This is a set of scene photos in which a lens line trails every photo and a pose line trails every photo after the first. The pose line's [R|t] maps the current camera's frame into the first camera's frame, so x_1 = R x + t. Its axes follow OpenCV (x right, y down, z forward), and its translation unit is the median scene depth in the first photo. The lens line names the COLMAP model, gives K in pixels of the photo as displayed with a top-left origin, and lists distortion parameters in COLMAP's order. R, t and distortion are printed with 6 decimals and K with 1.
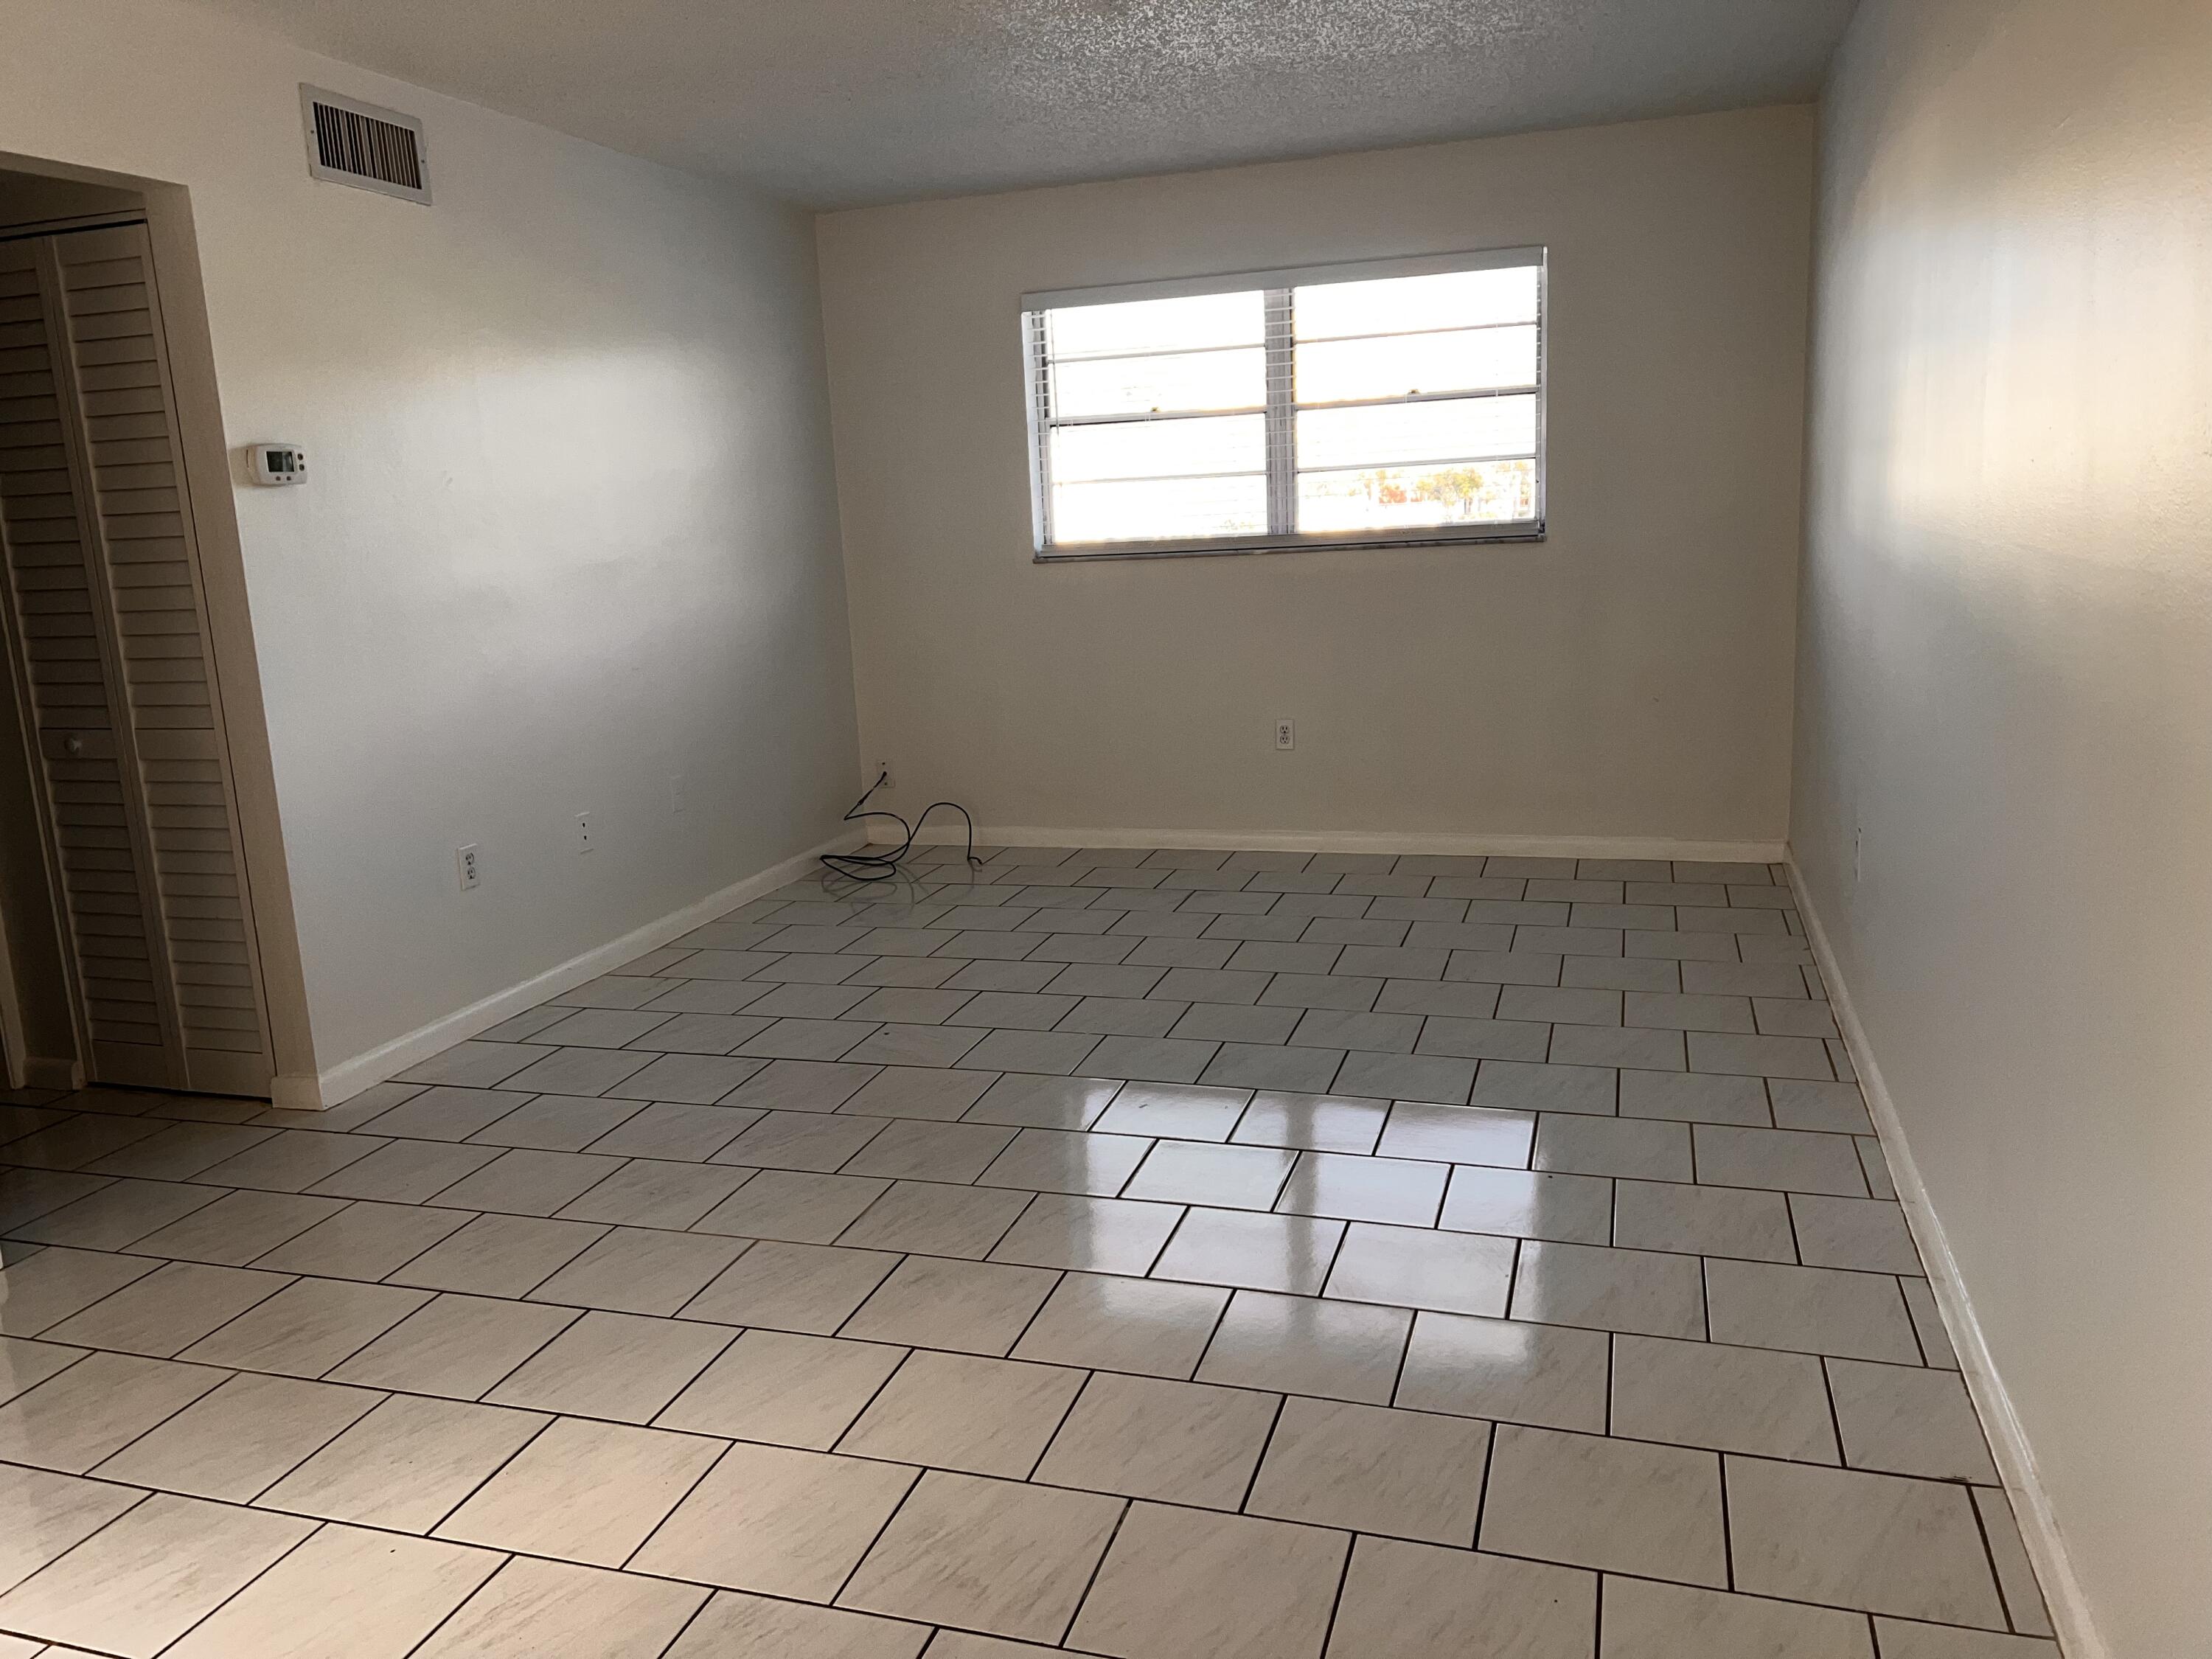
lens RADIAL K [[1665.4, 0, 1066.5], [0, 1665.4, 832.7], [0, 0, 1]] dist [0.057391, -0.068128]
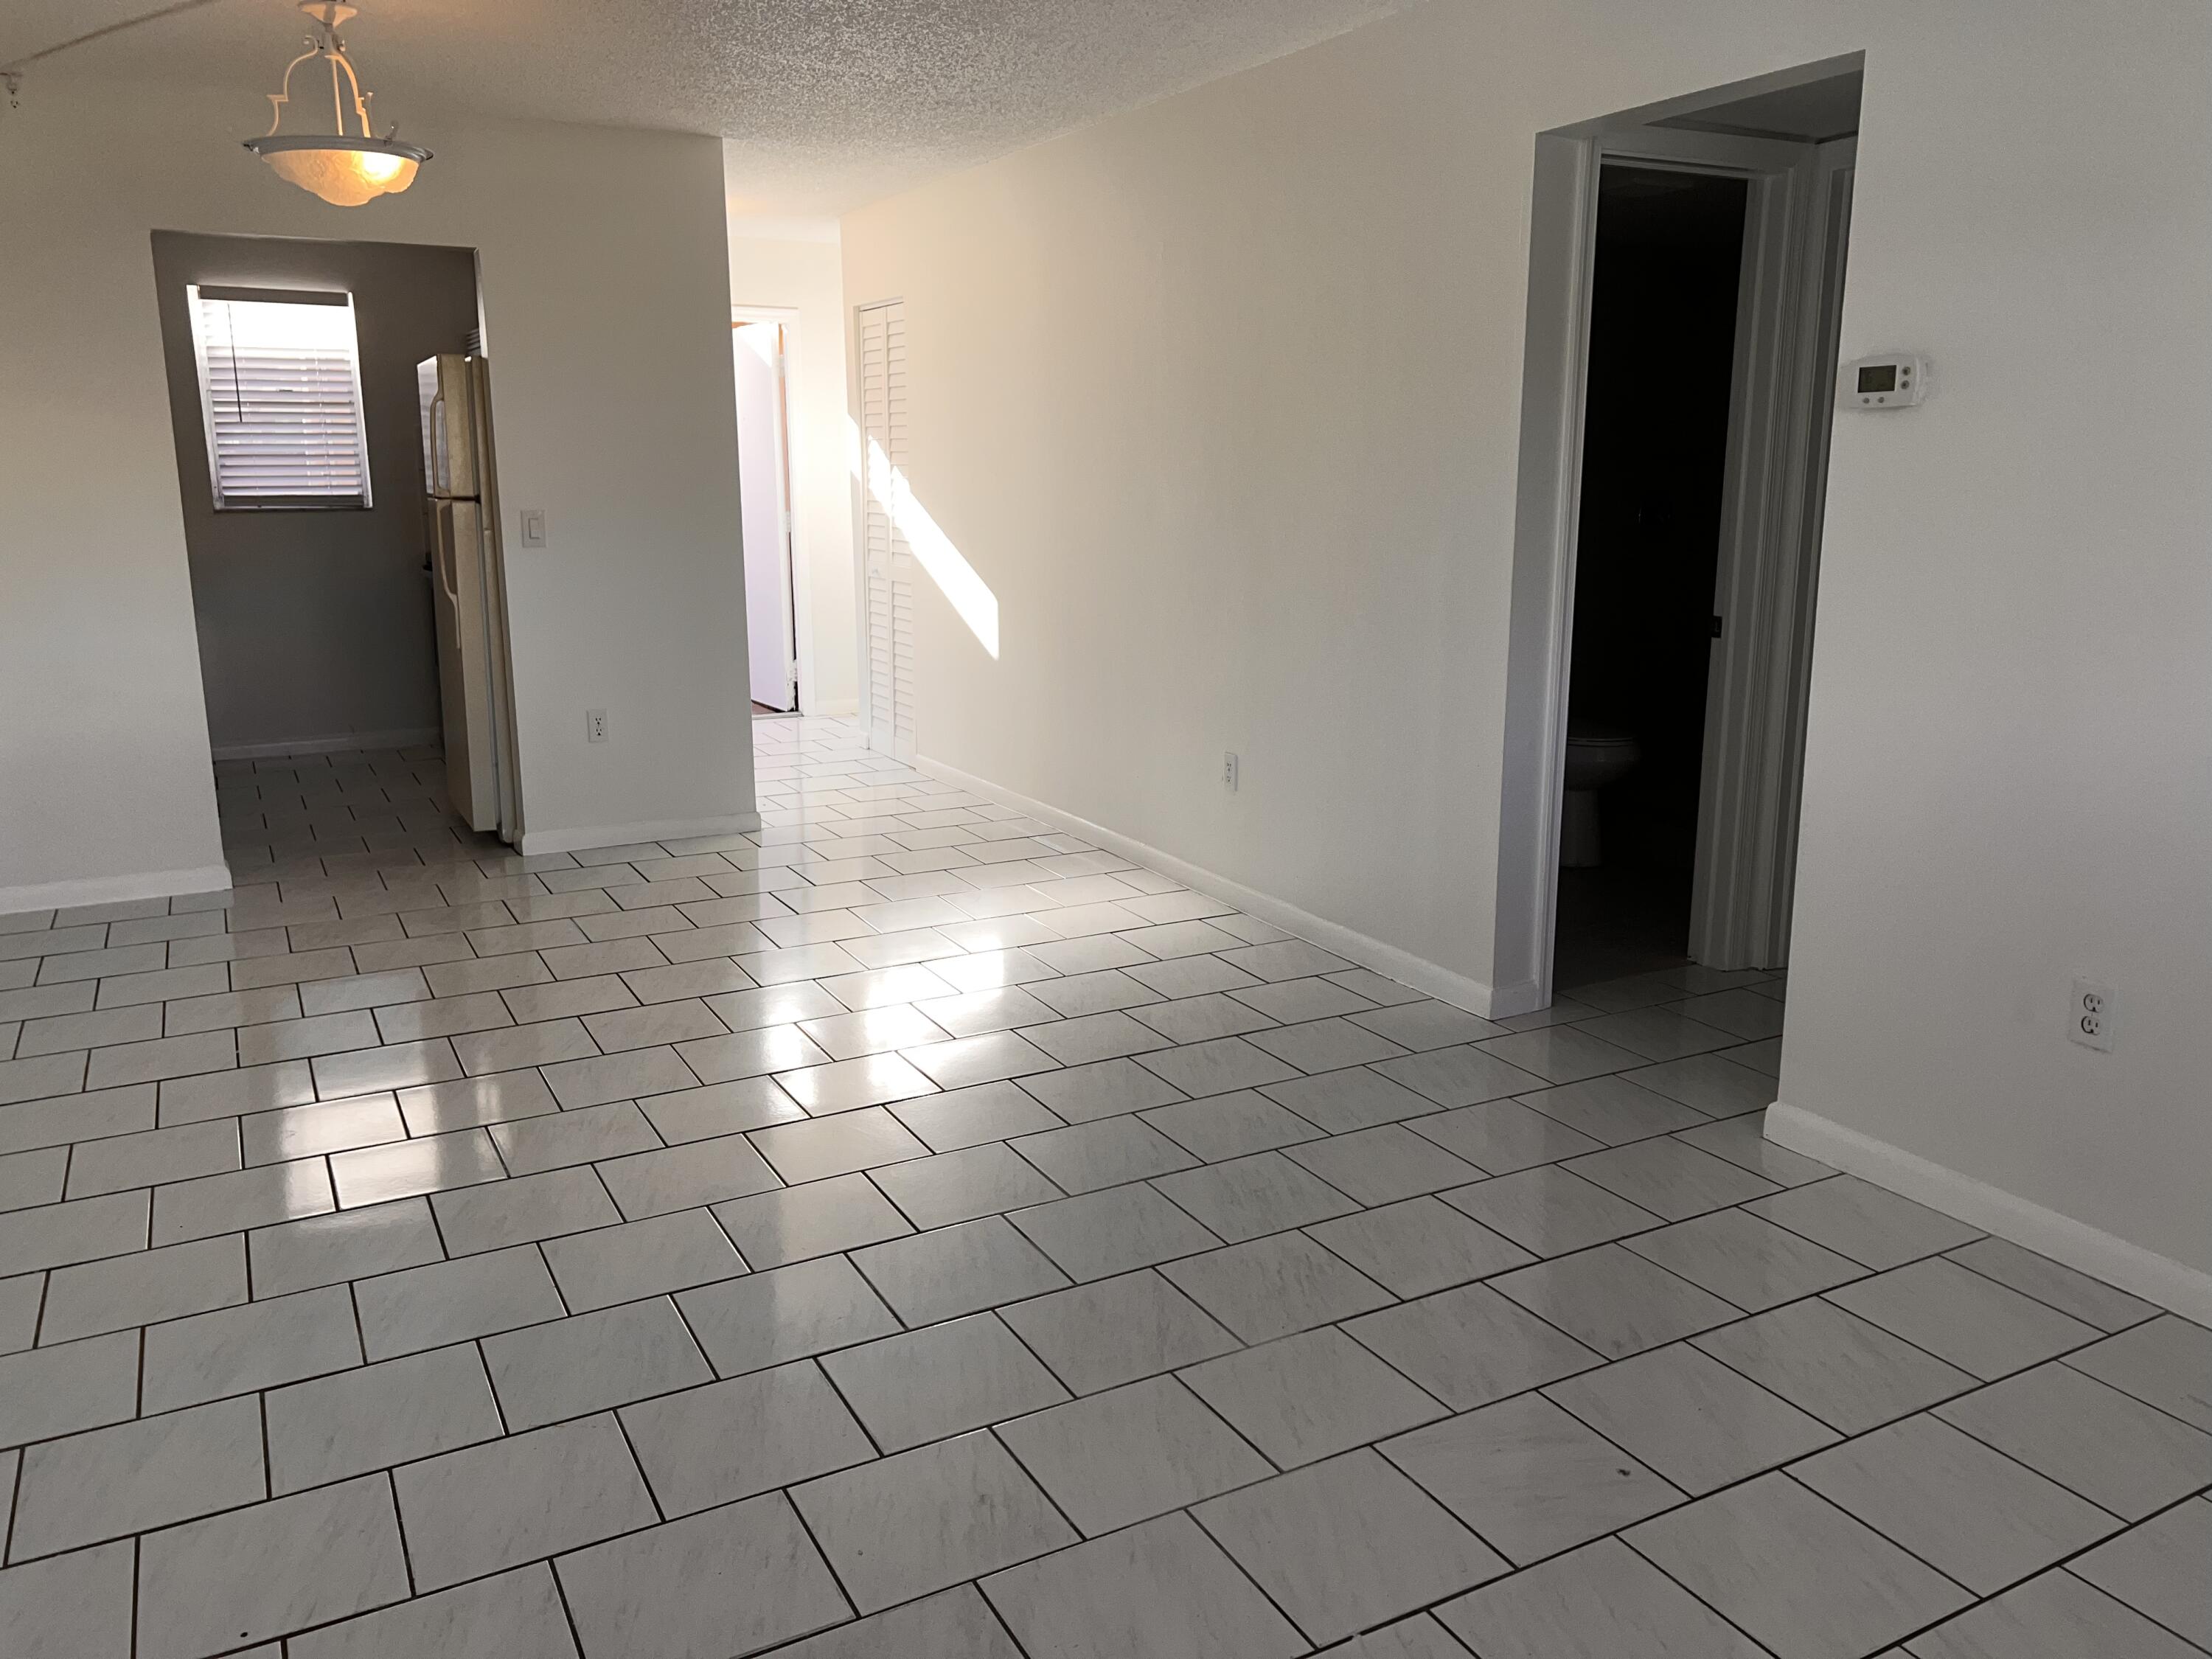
lens RADIAL K [[1665.4, 0, 1097.9], [0, 1665.4, 817.0], [0, 0, 1]] dist [0.057391, -0.068128]
pose [[-0.679166, 0.198717, -0.706573, 0.248072], [-0.118496, 0.920340, 0.372737, -0.181411], [0.724356, 0.336877, -0.601517, 0.821593]]
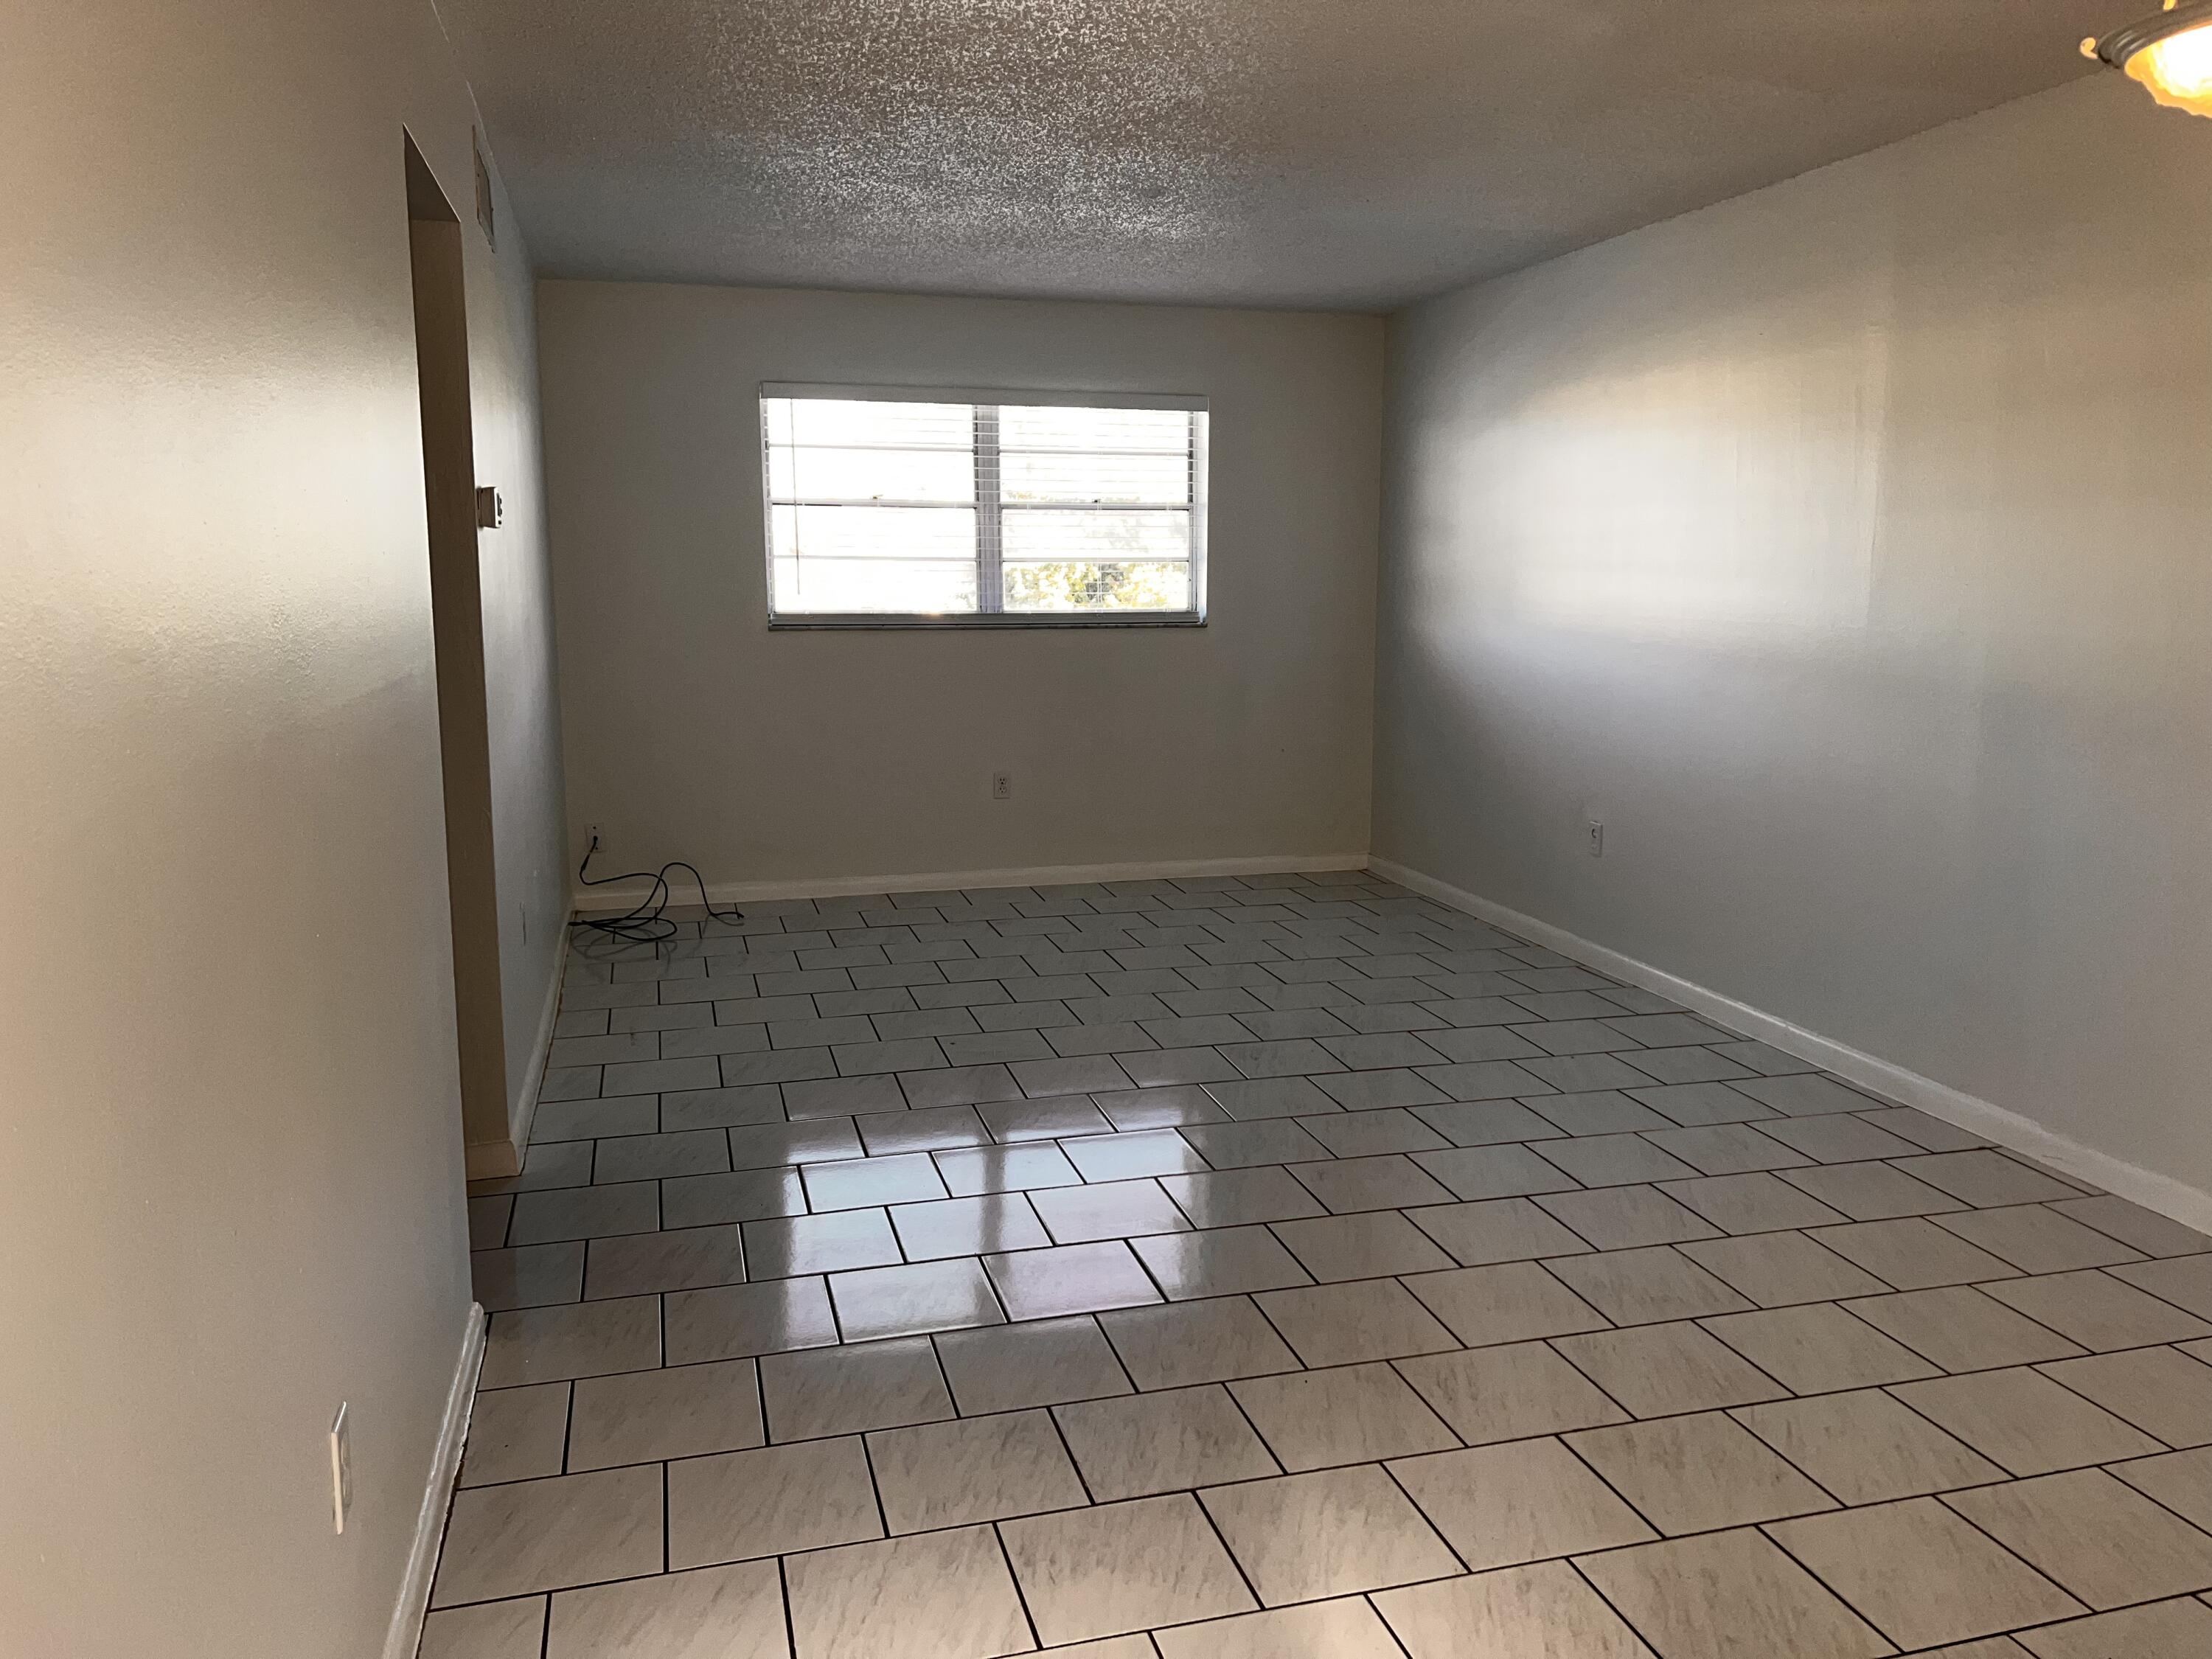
lens RADIAL K [[1665.4, 0, 1123.4], [0, 1665.4, 822.4], [0, 0, 1]] dist [0.057391, -0.068128]
pose [[0.812469, -0.035793, 0.581905, -0.478840], [0.076343, 0.996051, -0.045325, 0.025642], [-0.577984, 0.081249, 0.811993, 0.019876]]
